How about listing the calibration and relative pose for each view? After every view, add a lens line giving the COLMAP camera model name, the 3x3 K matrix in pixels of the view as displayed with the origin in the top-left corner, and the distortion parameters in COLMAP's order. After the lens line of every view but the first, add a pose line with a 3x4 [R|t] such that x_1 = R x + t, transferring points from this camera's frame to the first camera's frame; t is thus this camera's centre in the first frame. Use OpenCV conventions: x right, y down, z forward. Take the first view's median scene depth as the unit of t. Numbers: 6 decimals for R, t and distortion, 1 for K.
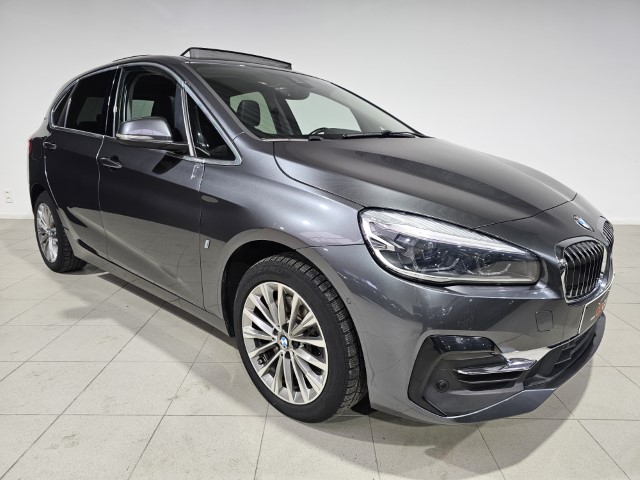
lens RADIAL K [[437.2, 0, 318.4], [0, 437.2, 240.3], [0, 0, 1]] dist [0.048441, -0.031740]
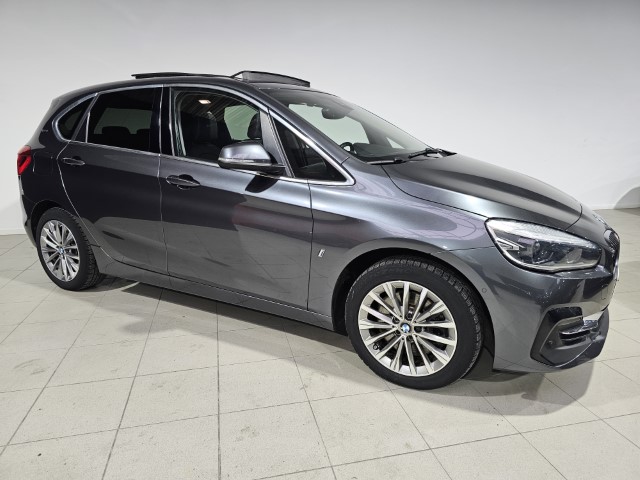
lens RADIAL K [[437.2, 0, 317.9], [0, 437.2, 243.8], [0, 0, 1]] dist [0.048441, -0.031740]
pose [[0.970349, -0.065965, 0.232534, -0.572627], [0.060237, 0.997682, 0.031659, -0.058070], [-0.234084, -0.016713, 0.972073, -0.136556]]
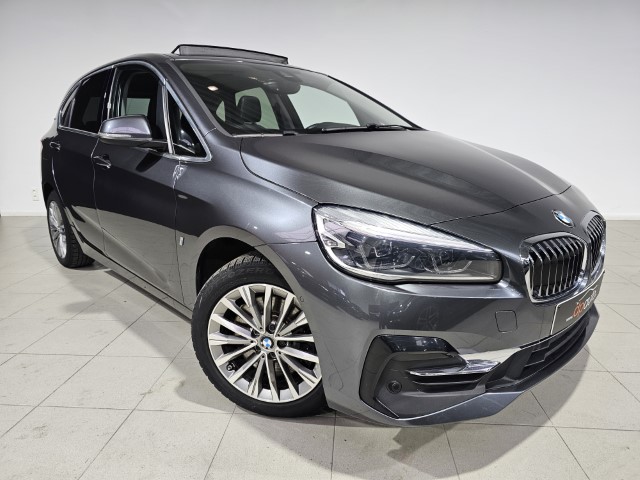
lens RADIAL K [[437.2, 0, 318.6], [0, 437.2, 243.1], [0, 0, 1]] dist [0.048441, -0.031740]
pose [[0.997265, -0.001720, -0.073894, 0.144559], [0.002993, 0.999849, 0.017126, -0.003125], [0.073853, -0.017300, 0.997119, 0.020495]]
